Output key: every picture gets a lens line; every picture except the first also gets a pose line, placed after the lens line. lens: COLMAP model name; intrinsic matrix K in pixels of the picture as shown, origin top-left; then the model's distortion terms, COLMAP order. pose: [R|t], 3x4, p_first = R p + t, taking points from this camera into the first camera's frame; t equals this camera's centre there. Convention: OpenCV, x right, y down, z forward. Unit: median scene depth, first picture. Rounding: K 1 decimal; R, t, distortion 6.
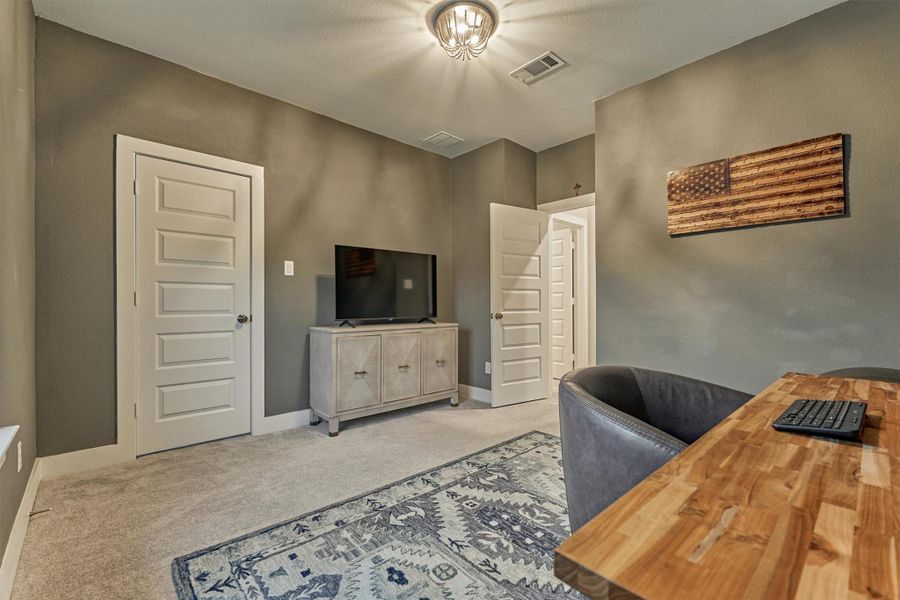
lens RADIAL K [[394.9, 0, 455.3], [0, 394.9, 304.8], [0, 0, 1]] dist [0.000136, 0.000026]
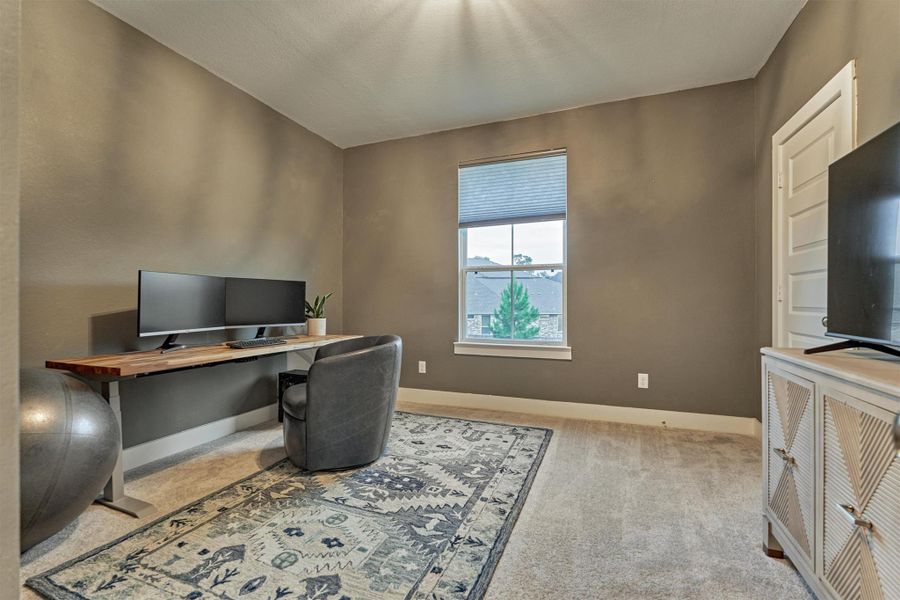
lens RADIAL K [[394.9, 0, 455.8], [0, 394.9, 298.9], [0, 0, 1]] dist [0.000136, 0.000026]
pose [[-0.901313, 0.000549, -0.433167, 0.461040], [0.003457, 0.999976, -0.005925, 0.000396], [0.433154, -0.006838, -0.901294, 2.051020]]
